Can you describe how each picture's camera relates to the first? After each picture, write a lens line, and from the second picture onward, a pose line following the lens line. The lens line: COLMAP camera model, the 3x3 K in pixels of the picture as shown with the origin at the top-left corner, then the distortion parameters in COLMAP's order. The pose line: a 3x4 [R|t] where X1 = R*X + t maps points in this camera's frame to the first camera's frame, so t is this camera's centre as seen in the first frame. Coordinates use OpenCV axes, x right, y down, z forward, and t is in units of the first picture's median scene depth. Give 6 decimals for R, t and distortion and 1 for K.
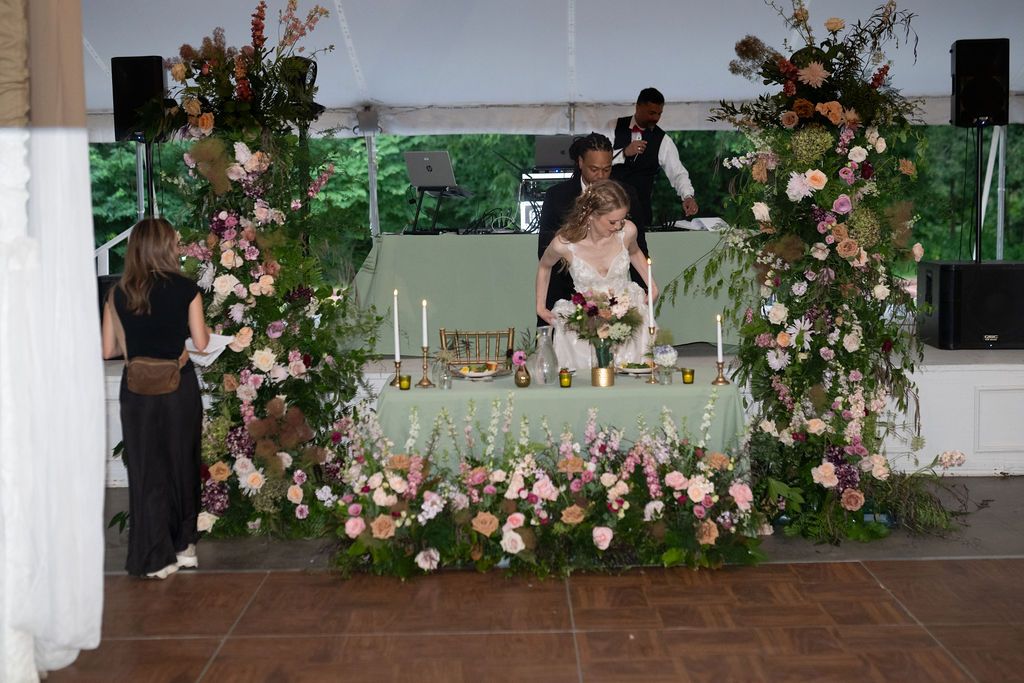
lens RADIAL K [[1518.8, 0, 512.4], [0, 1518.8, 341.0], [0, 0, 1]] dist [0.119761, 0.000000]
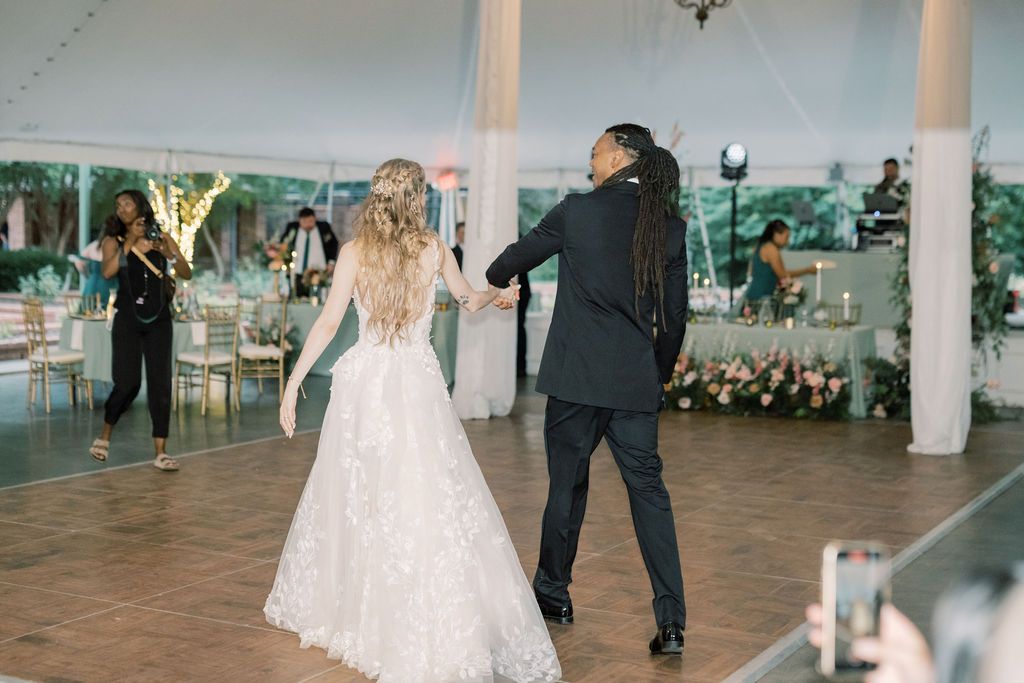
lens RADIAL K [[1518.8, 0, 512.4], [0, 1518.8, 341.0], [0, 0, 1]] dist [0.119761, 0.000000]
pose [[0.864838, 0.061098, -0.498320, 0.764979], [-0.066569, 0.997759, 0.006803, 0.060153], [0.497618, 0.027289, 0.866967, -0.913650]]
